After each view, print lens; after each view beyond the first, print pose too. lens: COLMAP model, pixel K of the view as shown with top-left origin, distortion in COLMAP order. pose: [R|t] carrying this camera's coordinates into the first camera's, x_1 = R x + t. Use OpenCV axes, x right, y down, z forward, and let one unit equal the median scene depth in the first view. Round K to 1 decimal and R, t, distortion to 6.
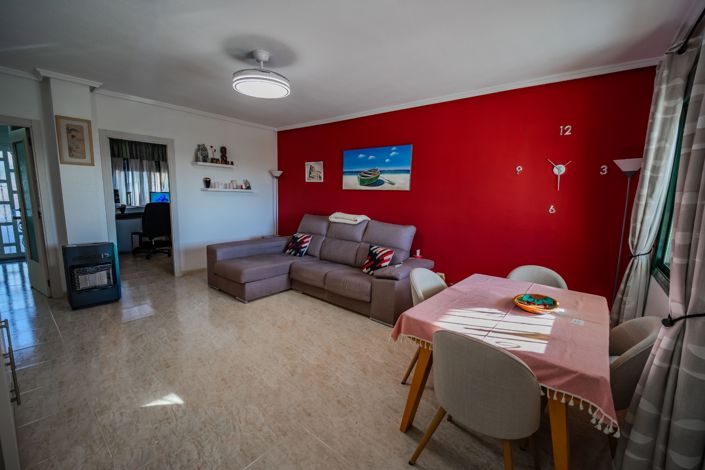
lens RADIAL K [[291.3, 0, 350.6], [0, 291.3, 235.8], [0, 0, 1]] dist [0.021173, -0.027823]
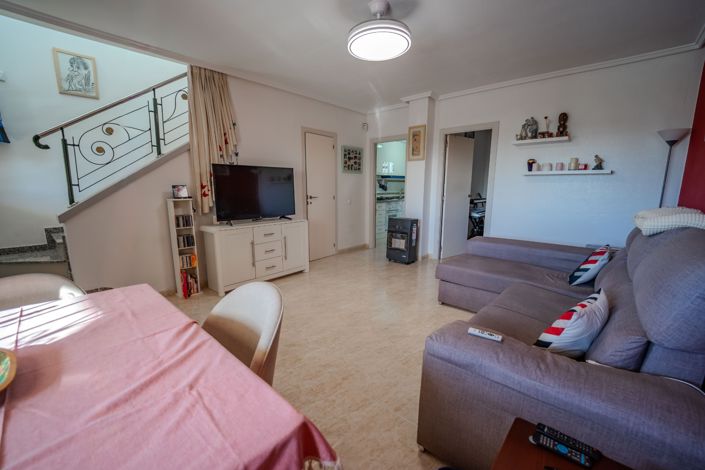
lens RADIAL K [[289.7, 0, 341.3], [0, 289.7, 236.4], [0, 0, 1]] dist [0.001771, 0.000033]
pose [[-0.050354, 0.136757, -0.989324, 0.399325], [-0.146084, 0.978918, 0.142753, -0.033002], [0.987990, 0.151712, -0.029314, 0.630613]]
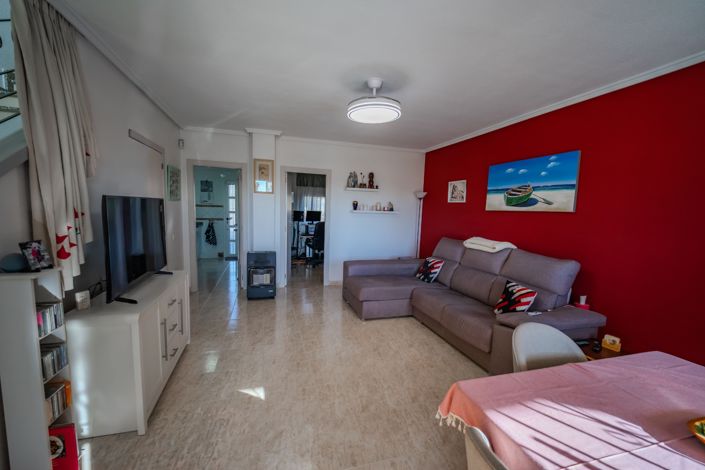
lens RADIAL K [[291.8, 0, 352.5], [0, 291.8, 235.0], [0, 0, 1]] dist [0.001555, -0.000360]
pose [[0.829623, 0.043599, -0.556619, 0.147300], [-0.084498, 0.995268, -0.047984, -0.016371], [0.551893, 0.086842, 0.829381, 0.092959]]
